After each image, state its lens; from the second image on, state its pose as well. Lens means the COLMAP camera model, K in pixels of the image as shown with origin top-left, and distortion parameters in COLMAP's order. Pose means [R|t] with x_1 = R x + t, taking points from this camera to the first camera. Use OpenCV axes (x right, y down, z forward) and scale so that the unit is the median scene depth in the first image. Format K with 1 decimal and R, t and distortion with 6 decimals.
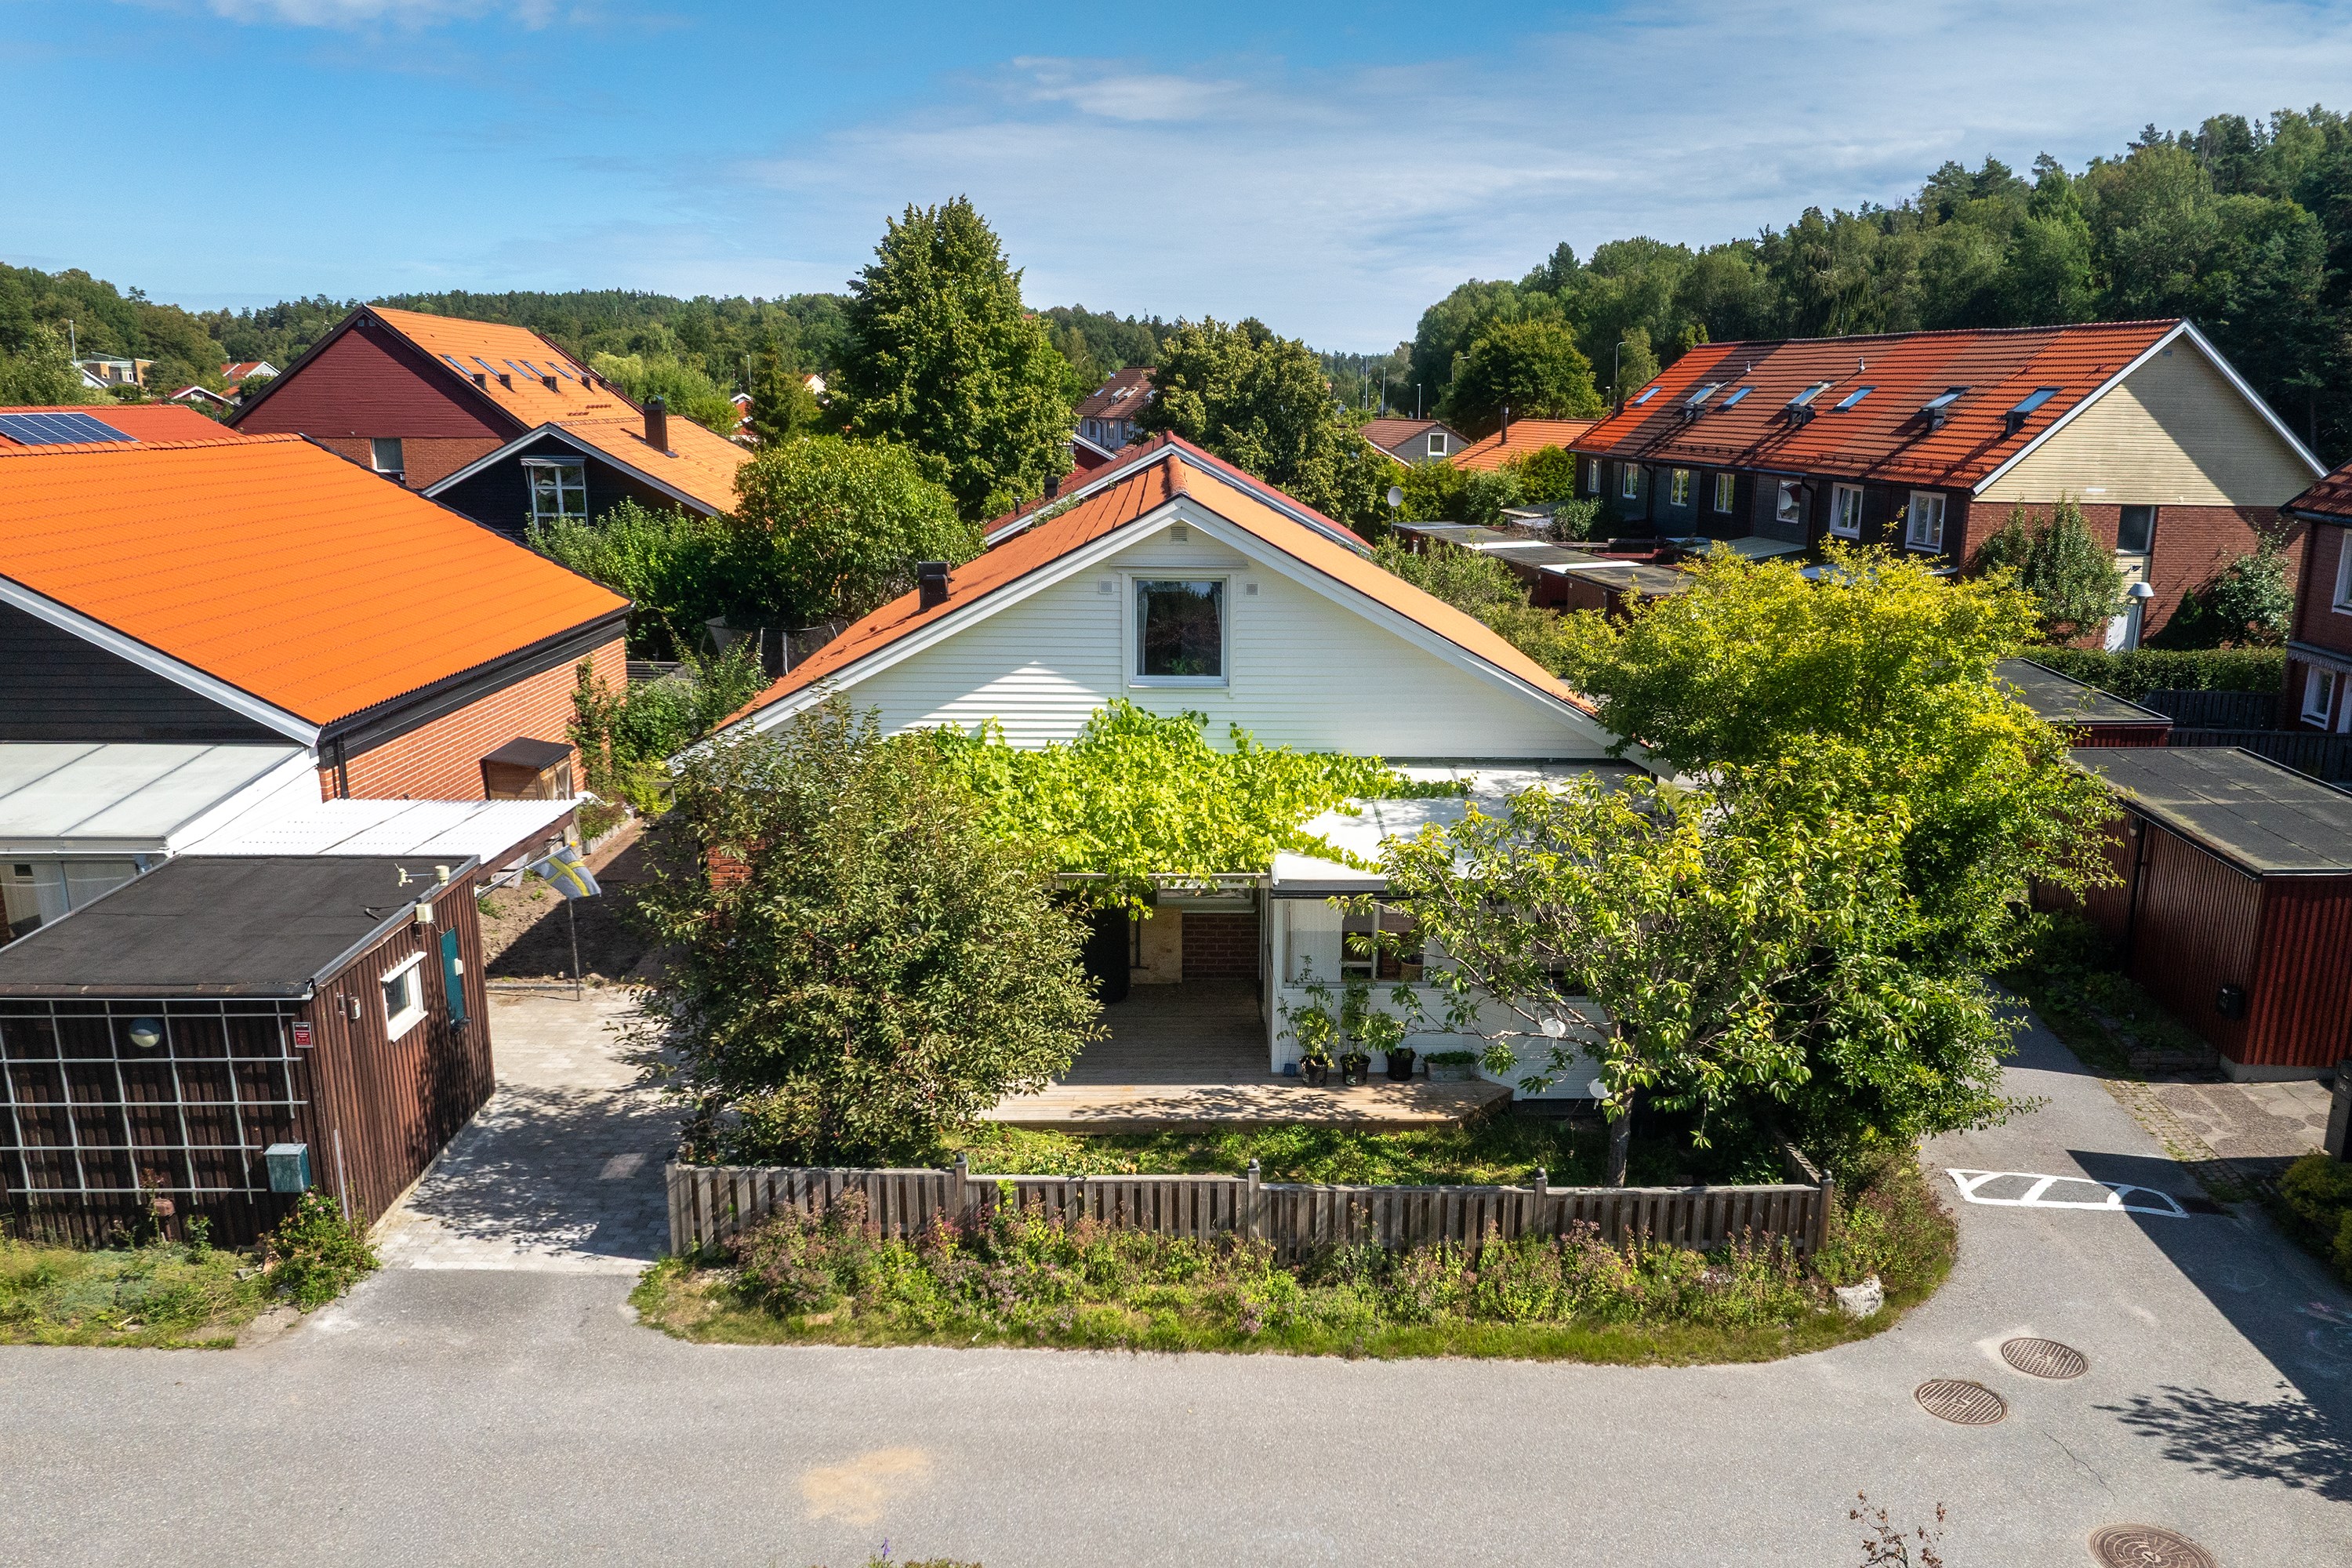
lens RADIAL K [[1795.0, 0, 1225.3], [0, 1795.0, 784.6], [0, 0, 1]] dist [0.003891, -0.082722]
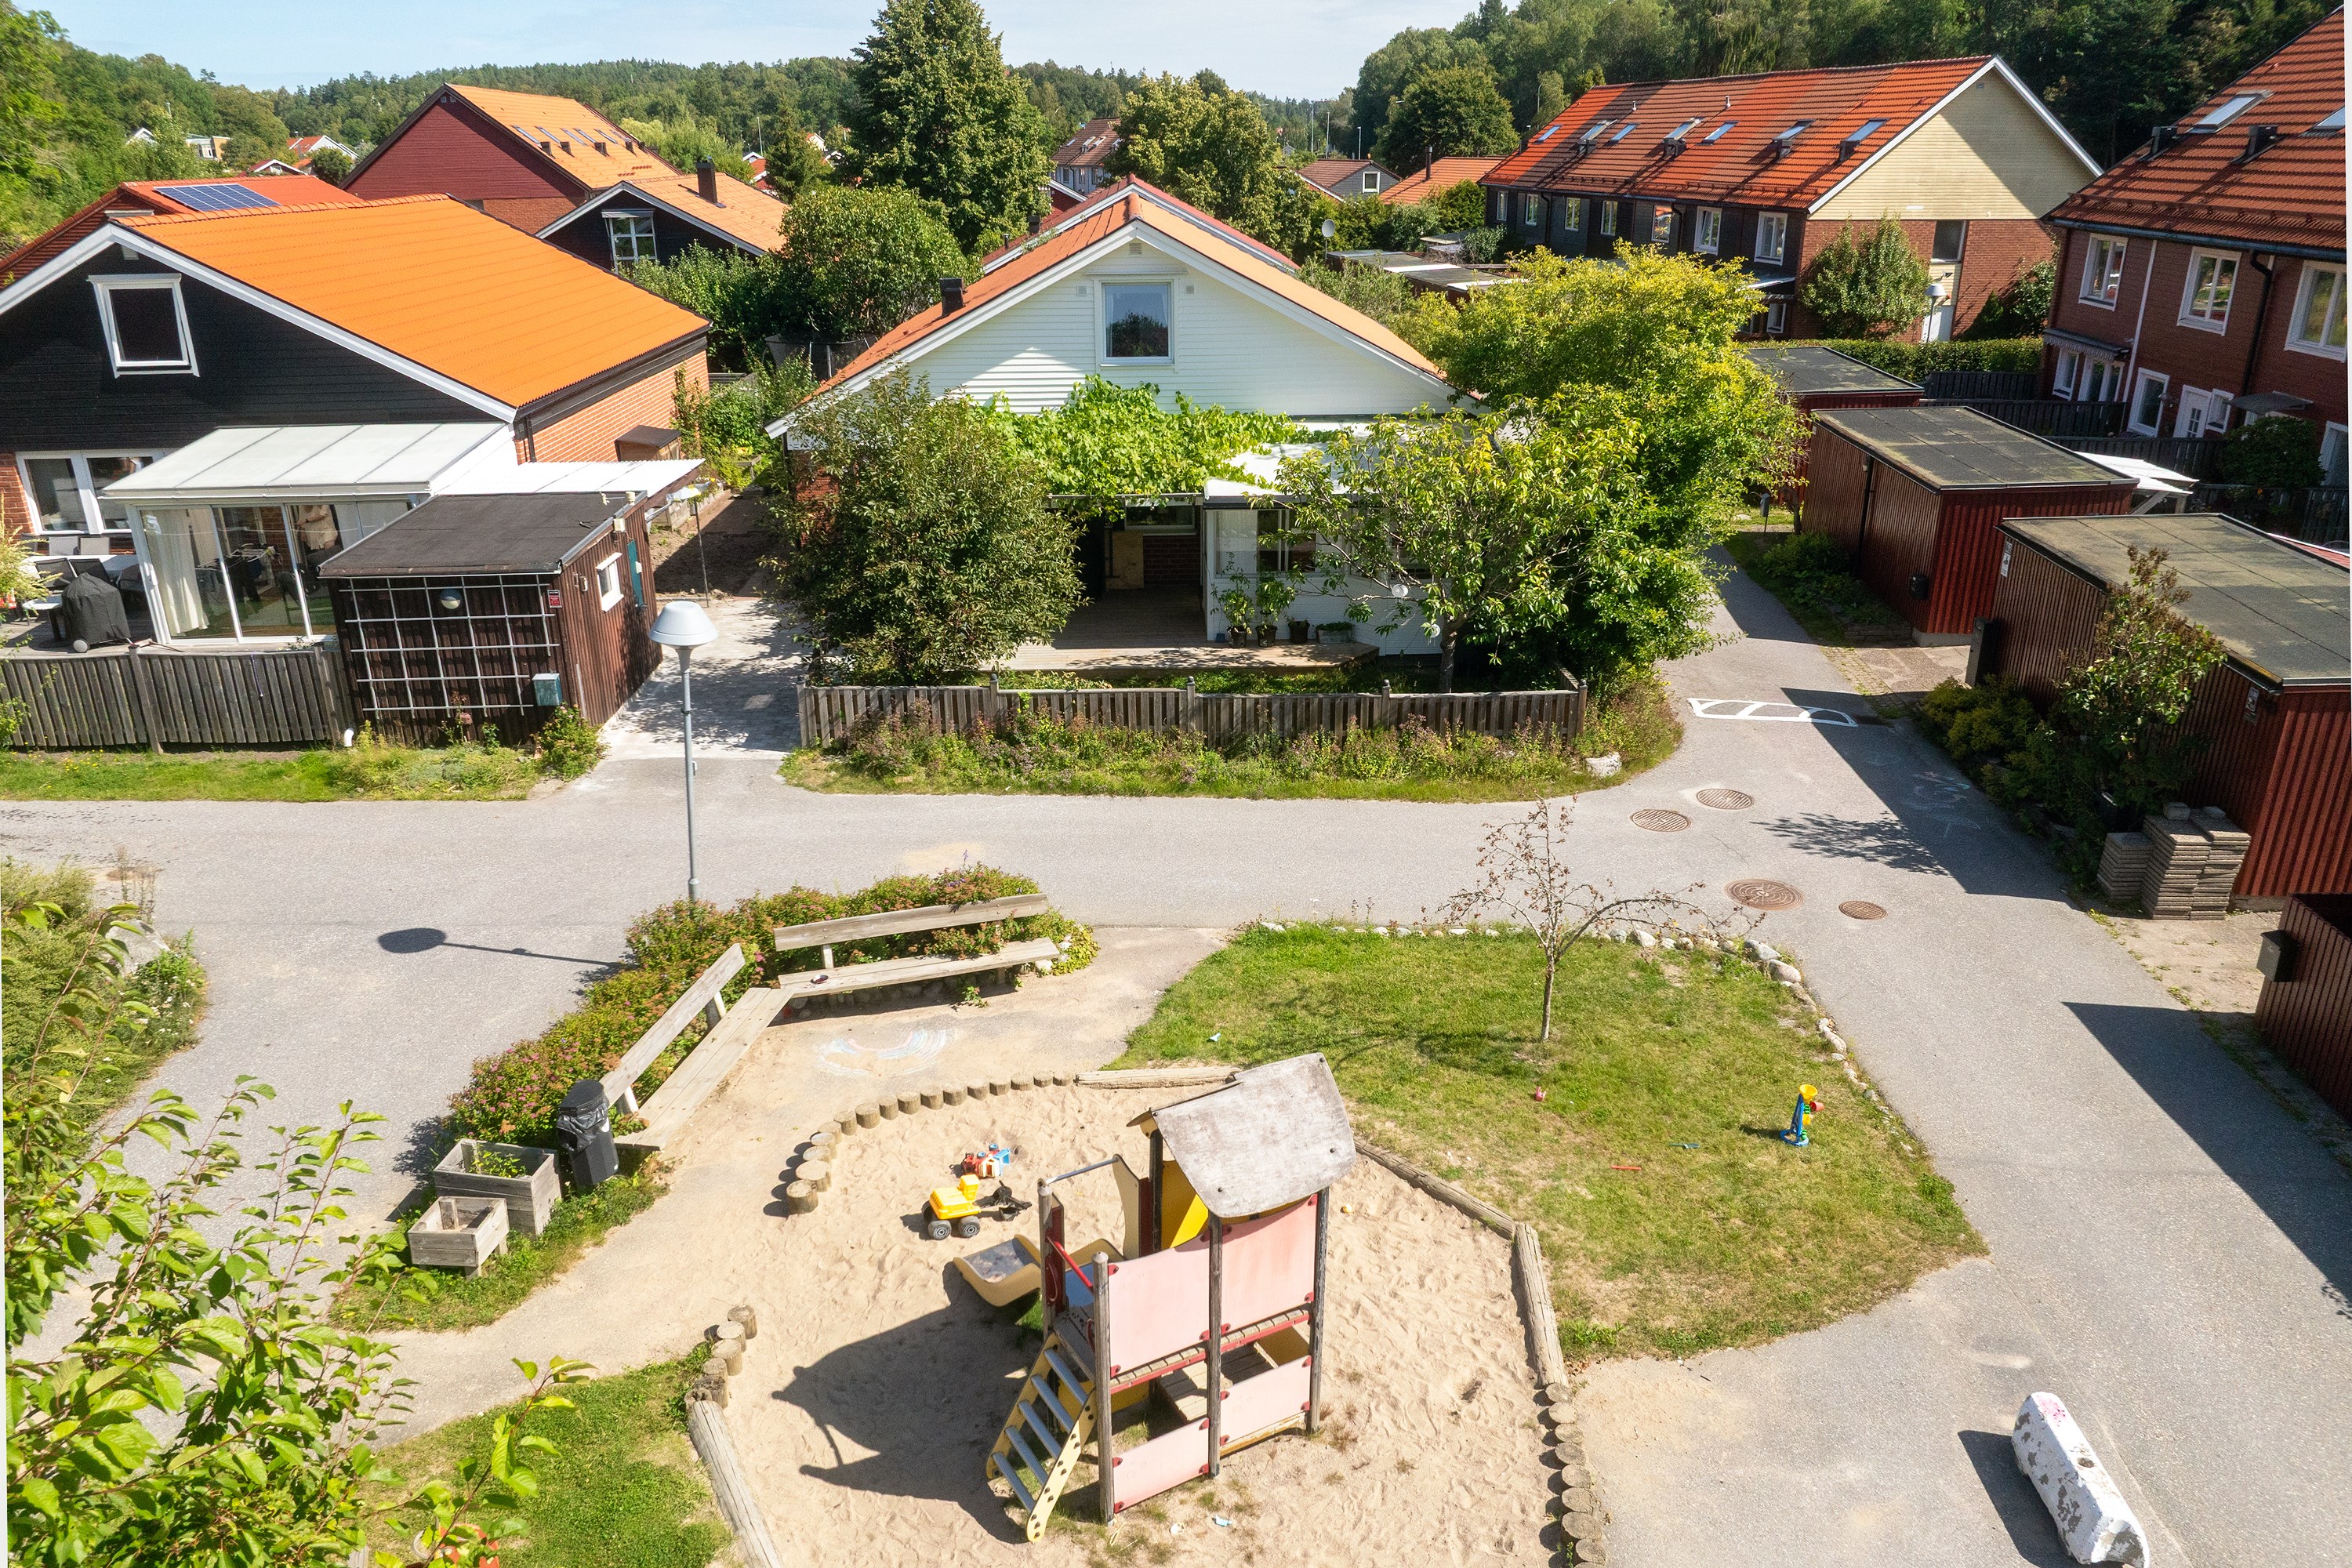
lens RADIAL K [[1614.2, 0, 1145.2], [0, 1614.2, 719.7], [0, 0, 1]] dist [-0.030335, -0.005330]
pose [[0.999373, -0.015308, -0.031939, 0.009274], [0.019352, 0.991271, 0.130411, 0.032105], [0.029664, -0.130947, 0.990945, -0.146557]]
